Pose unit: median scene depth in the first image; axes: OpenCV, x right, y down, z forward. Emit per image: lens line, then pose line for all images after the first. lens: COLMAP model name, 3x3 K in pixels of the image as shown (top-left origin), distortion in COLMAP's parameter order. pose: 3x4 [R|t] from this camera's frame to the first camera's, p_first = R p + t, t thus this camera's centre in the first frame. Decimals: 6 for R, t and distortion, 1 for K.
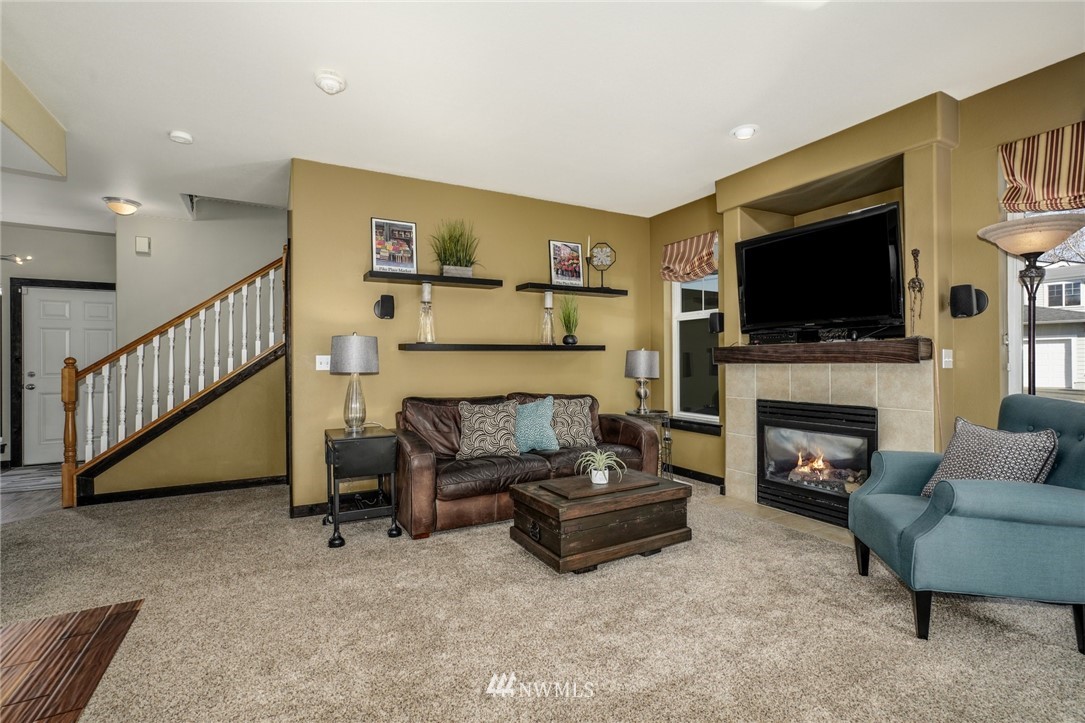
lens RADIAL K [[513.5, 0, 527.2], [0, 513.5, 337.8], [0, 0, 1]] dist [-0.000196, 0.000130]
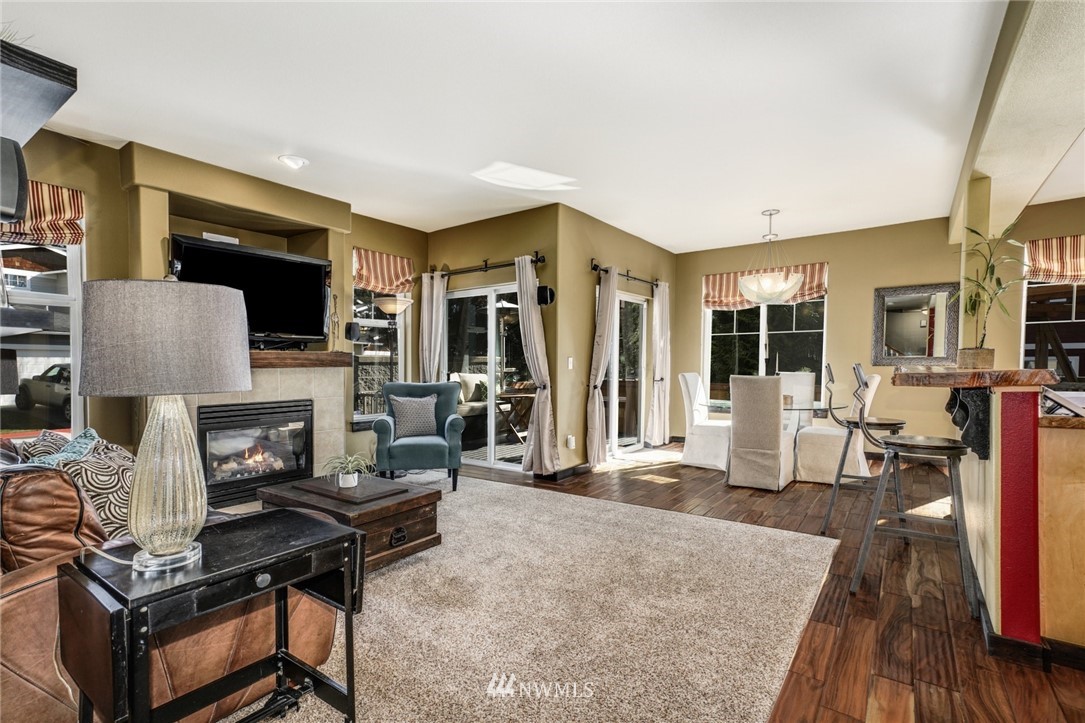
lens RADIAL K [[506.5, 0, 542.5], [0, 506.5, 361.5], [0, 0, 1]] dist [0.013218, 0.000097]
pose [[-0.438956, 0.010337, 0.898449, -0.754183], [-0.035346, 0.998961, -0.028762, 0.043790], [-0.897813, -0.044382, -0.438134, 0.911337]]
